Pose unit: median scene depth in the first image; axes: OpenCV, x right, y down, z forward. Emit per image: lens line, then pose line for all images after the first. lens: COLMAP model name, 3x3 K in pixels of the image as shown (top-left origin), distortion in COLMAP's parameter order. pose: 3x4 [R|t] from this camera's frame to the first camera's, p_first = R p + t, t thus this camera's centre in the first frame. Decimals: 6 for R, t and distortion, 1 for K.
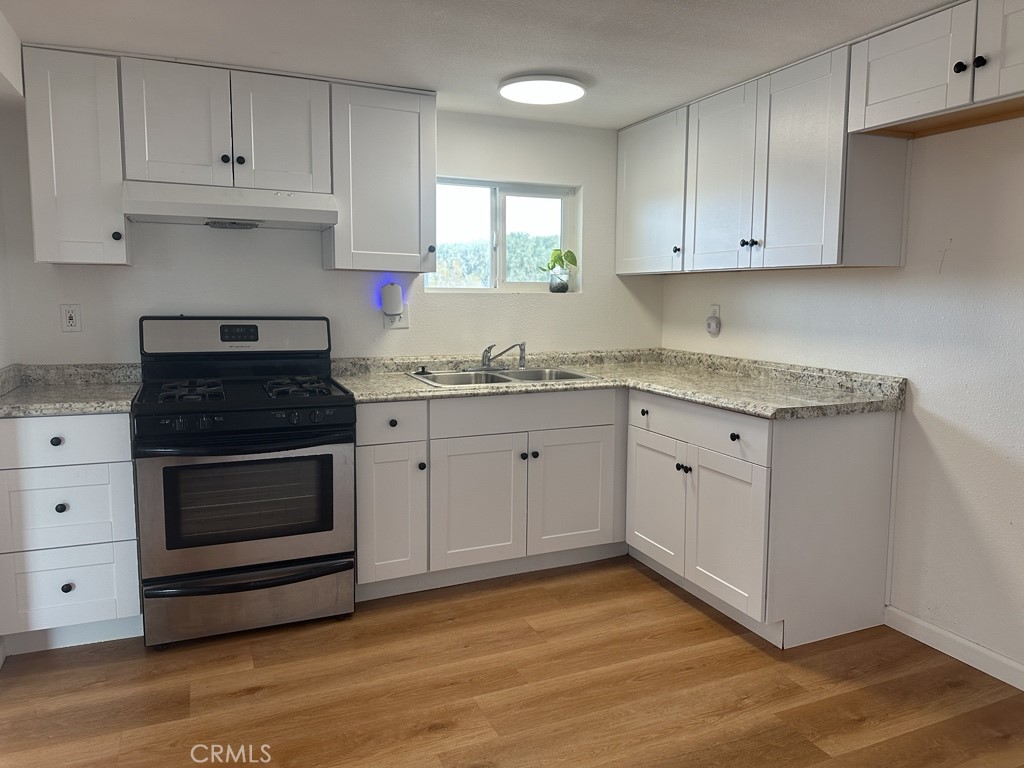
lens RADIAL K [[719.1, 0, 509.8], [0, 719.1, 379.6], [0, 0, 1]] dist [0.048506, -0.059268]
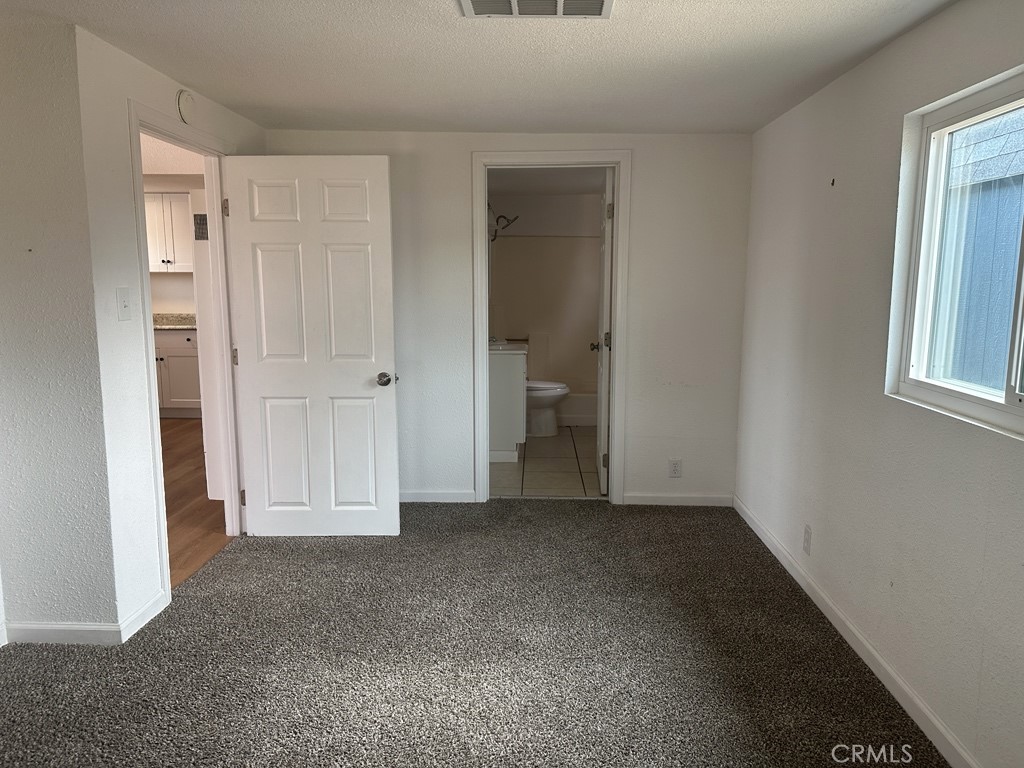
lens RADIAL K [[719.1, 0, 515.7], [0, 719.1, 377.2], [0, 0, 1]] dist [0.048506, -0.059268]
pose [[0.424139, -0.130514, 0.896143, -1.391083], [0.108599, 0.989750, 0.092747, 0.090717], [-0.899062, 0.057983, 0.433965, -1.051822]]
